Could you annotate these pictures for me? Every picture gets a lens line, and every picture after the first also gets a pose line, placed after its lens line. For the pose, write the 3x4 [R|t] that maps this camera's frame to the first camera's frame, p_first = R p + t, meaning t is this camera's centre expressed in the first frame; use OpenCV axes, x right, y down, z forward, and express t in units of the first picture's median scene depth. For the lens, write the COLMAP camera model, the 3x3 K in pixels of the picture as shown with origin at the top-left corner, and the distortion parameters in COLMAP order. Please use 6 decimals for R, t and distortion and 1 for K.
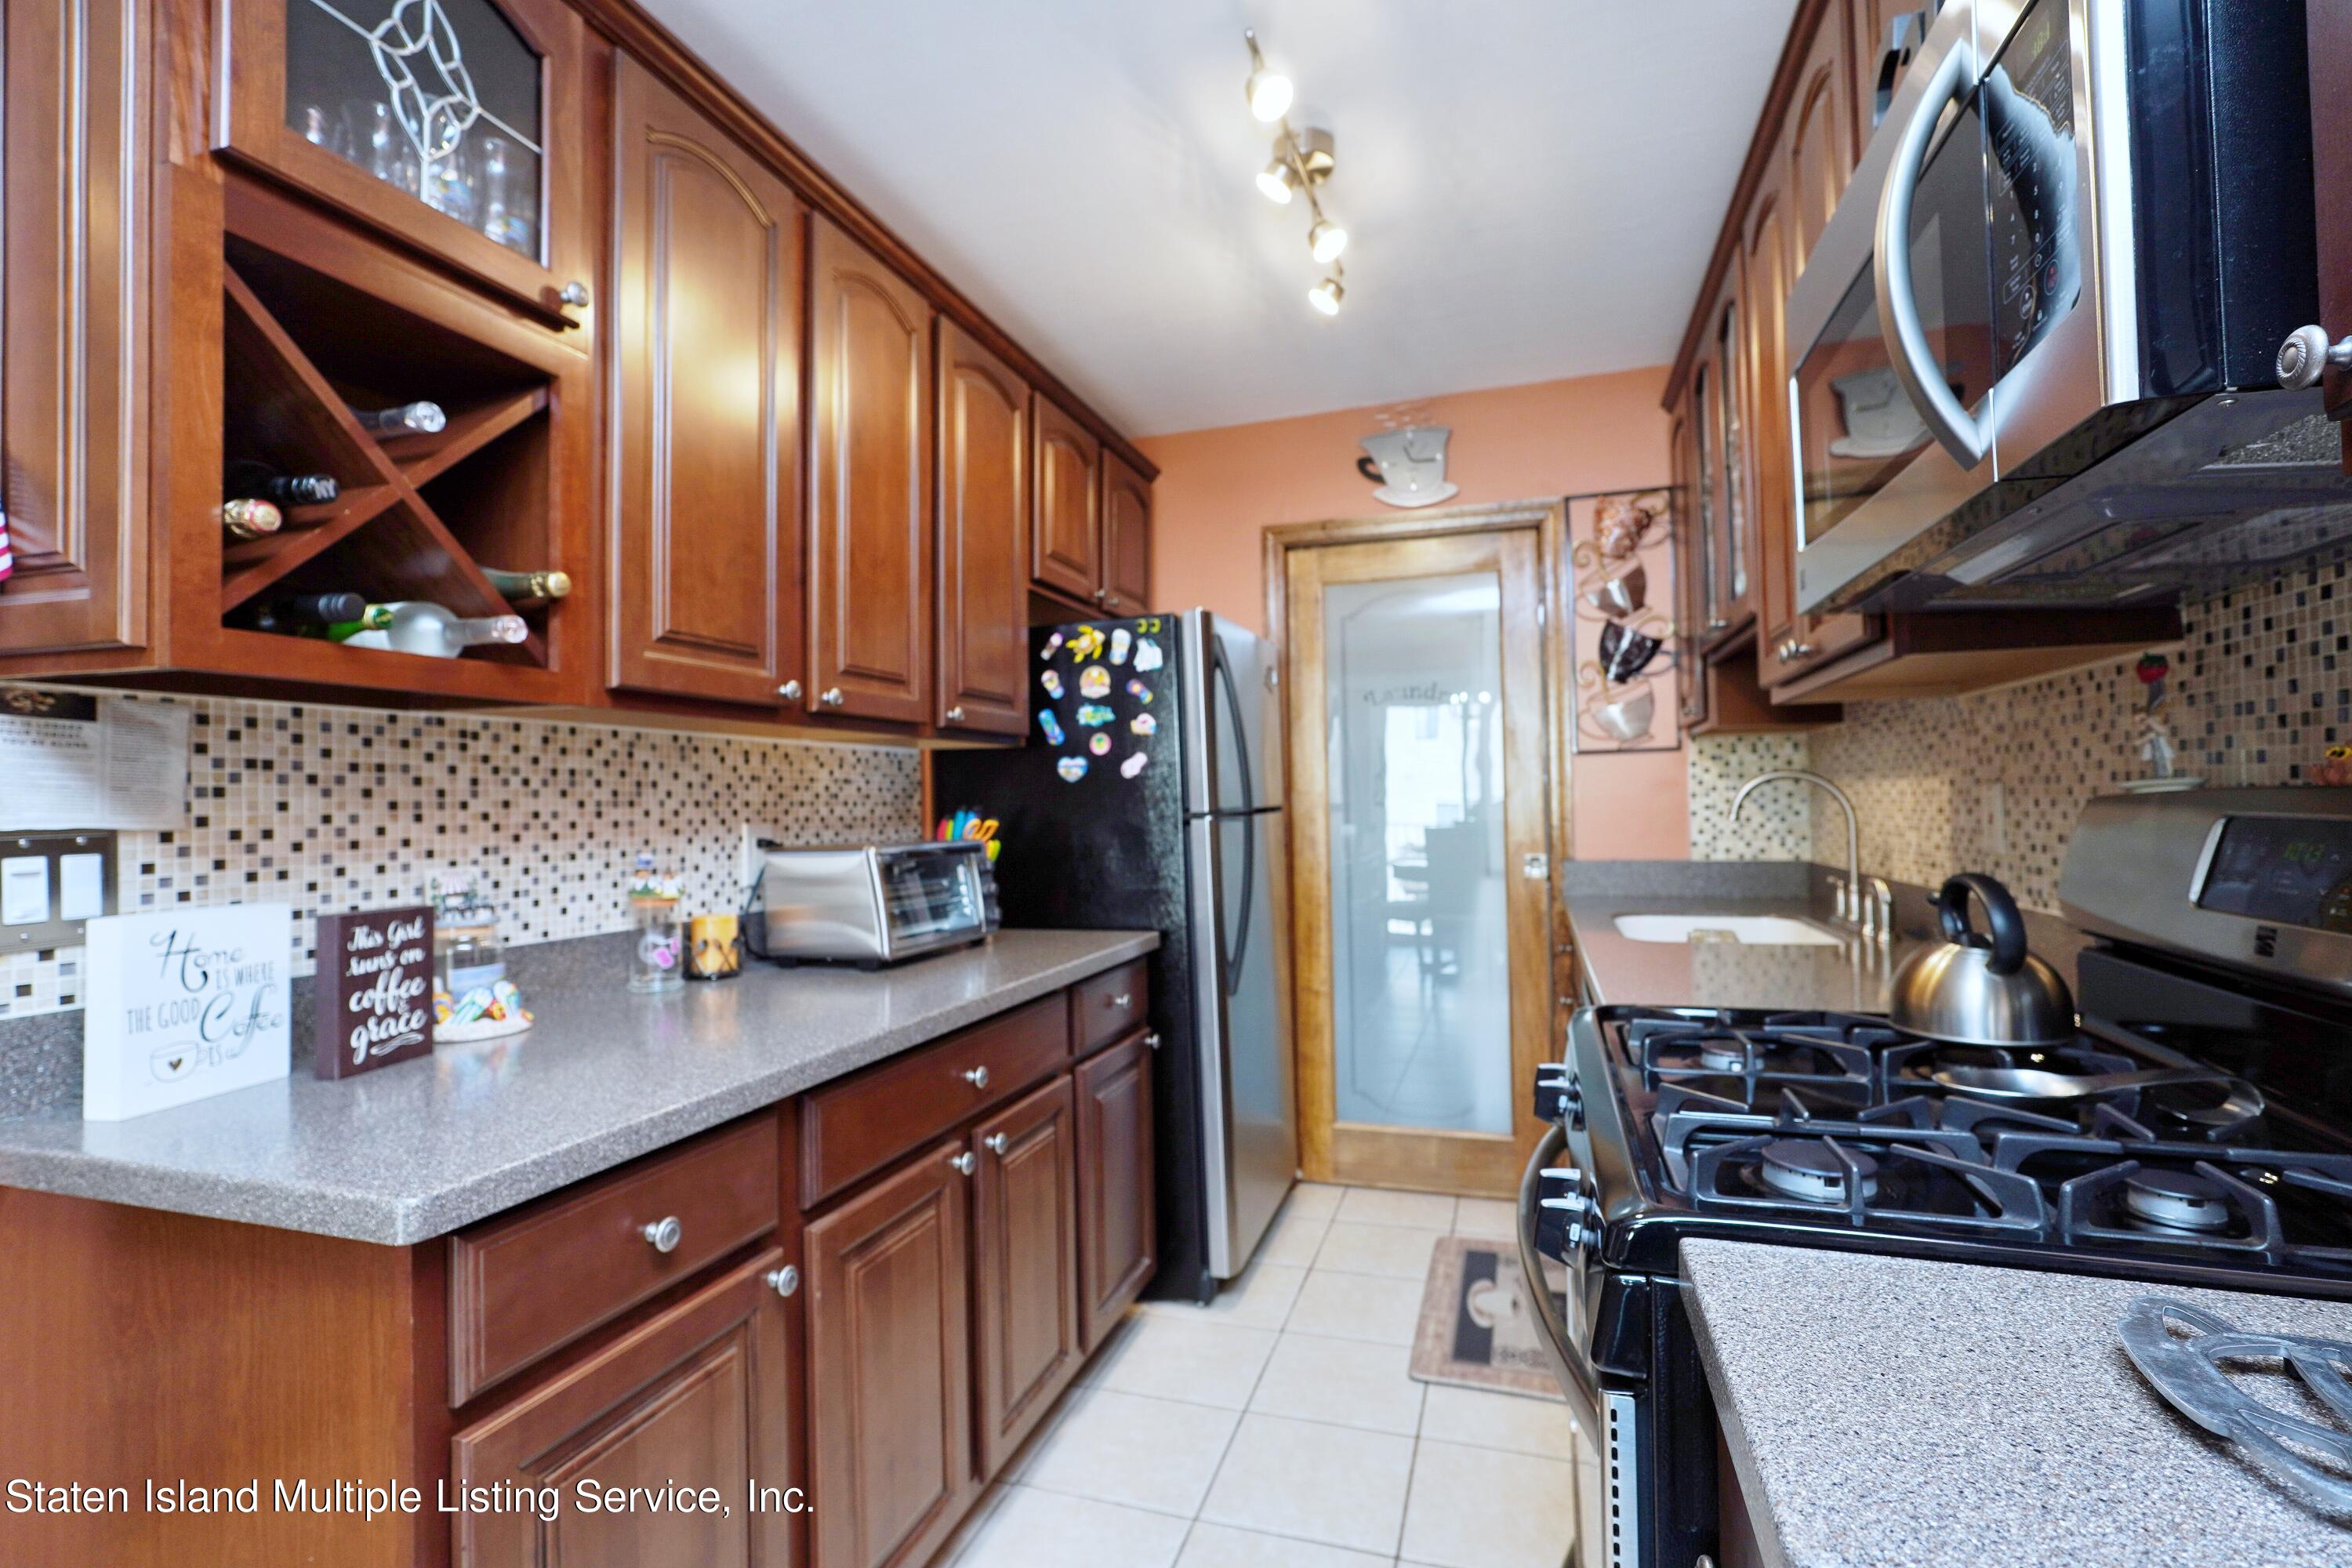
lens RADIAL K [[1067.2, 0, 1176.0], [0, 1067.2, 784.0], [0, 0, 1]] dist [-0.028366, 0.015630]
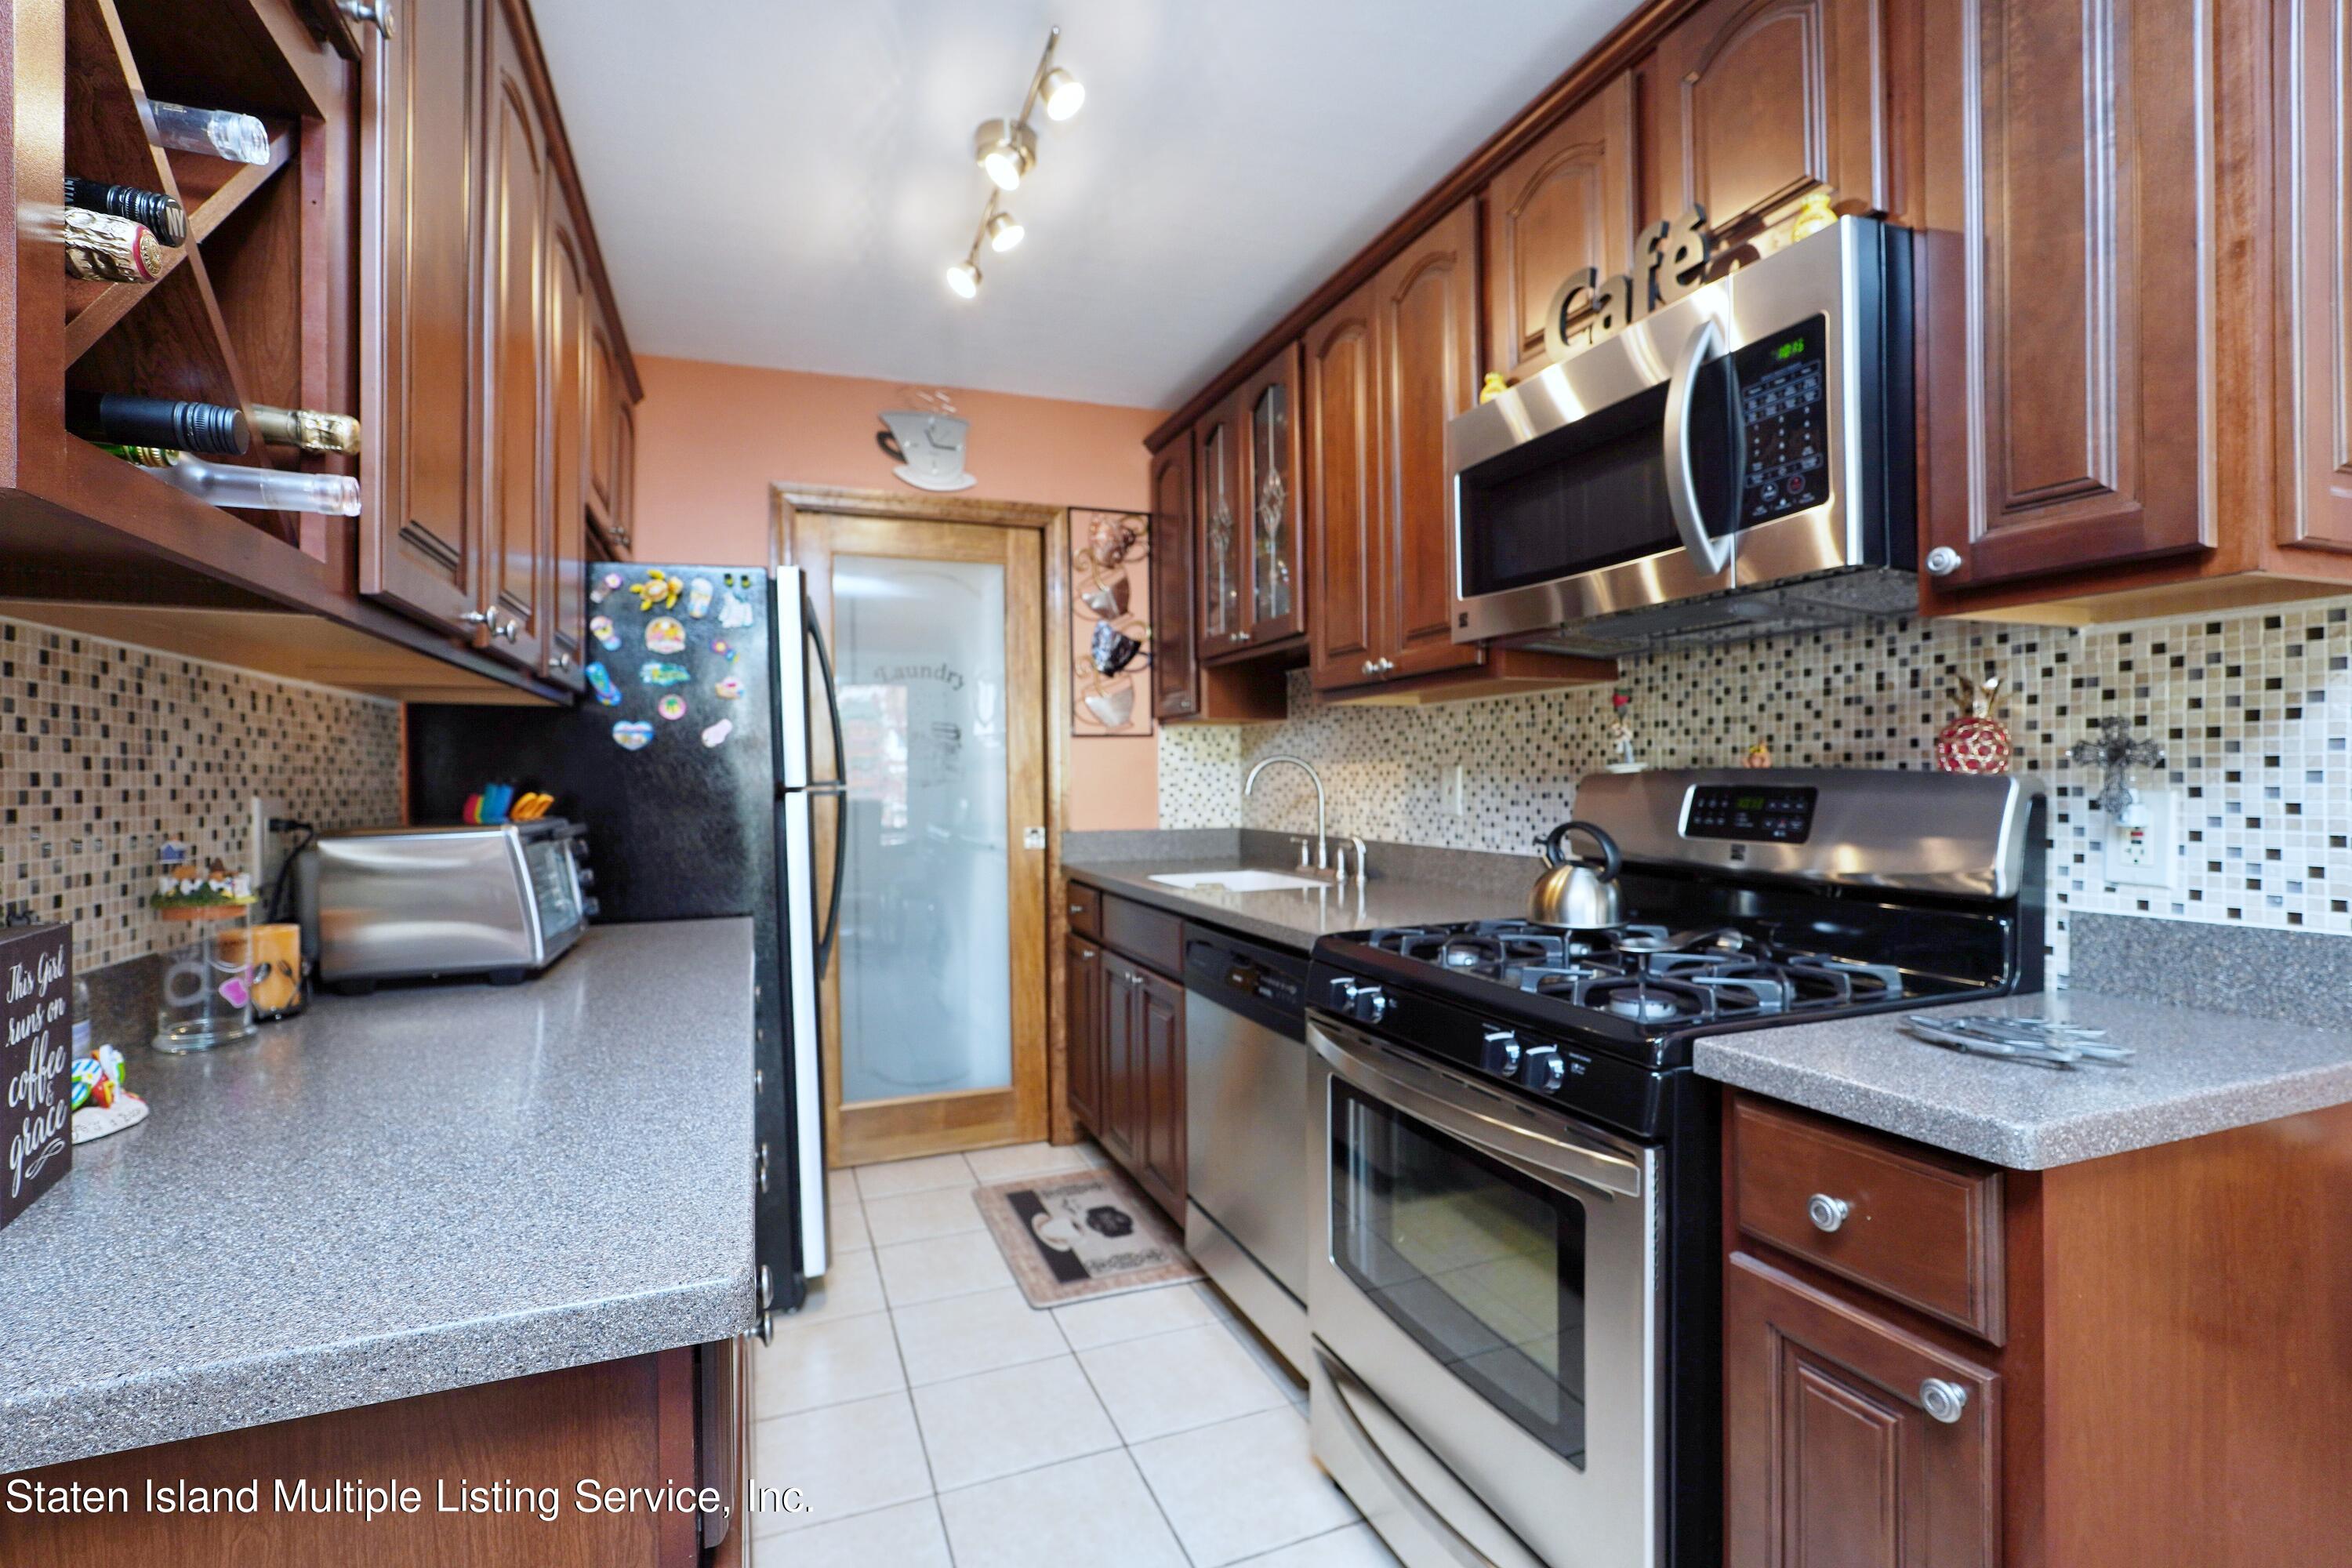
lens RADIAL K [[1067.2, 0, 1176.0], [0, 1067.2, 784.0], [0, 0, 1]] dist [-0.028366, 0.015630]
pose [[0.770752, 0.006010, 0.637107, -0.371331], [-0.016290, 0.999815, 0.010275, 0.011569], [-0.636927, -0.018298, 0.770707, 0.085650]]
